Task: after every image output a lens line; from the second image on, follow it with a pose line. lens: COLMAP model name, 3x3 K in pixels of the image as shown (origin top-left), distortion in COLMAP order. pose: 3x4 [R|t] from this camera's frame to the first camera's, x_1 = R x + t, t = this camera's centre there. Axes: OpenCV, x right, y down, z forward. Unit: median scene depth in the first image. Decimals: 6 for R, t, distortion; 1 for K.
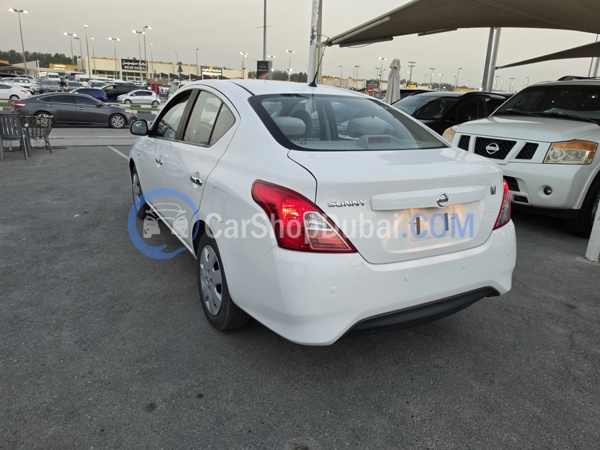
lens RADIAL K [[408.3, 0, 300.0], [0, 408.3, 225.0], [0, 0, 1]] dist [0.045140, -0.065190]
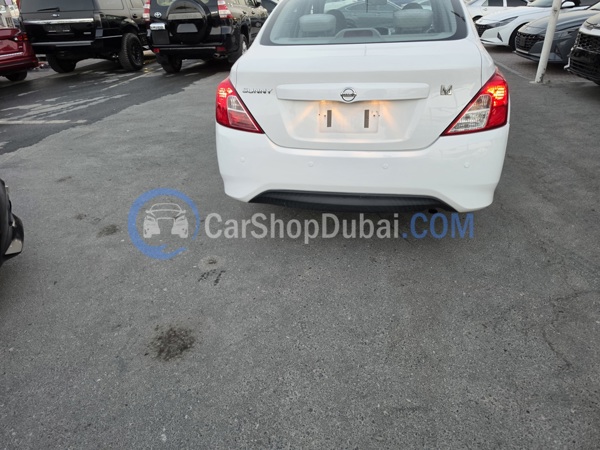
lens RADIAL K [[408.3, 0, 300.0], [0, 408.3, 225.0], [0, 0, 1]] dist [0.045140, -0.065190]
pose [[0.773201, 0.242100, -0.586130, 0.944122], [-0.112974, 0.962061, 0.248345, 0.013596], [0.624017, -0.125803, 0.771217, 0.081150]]
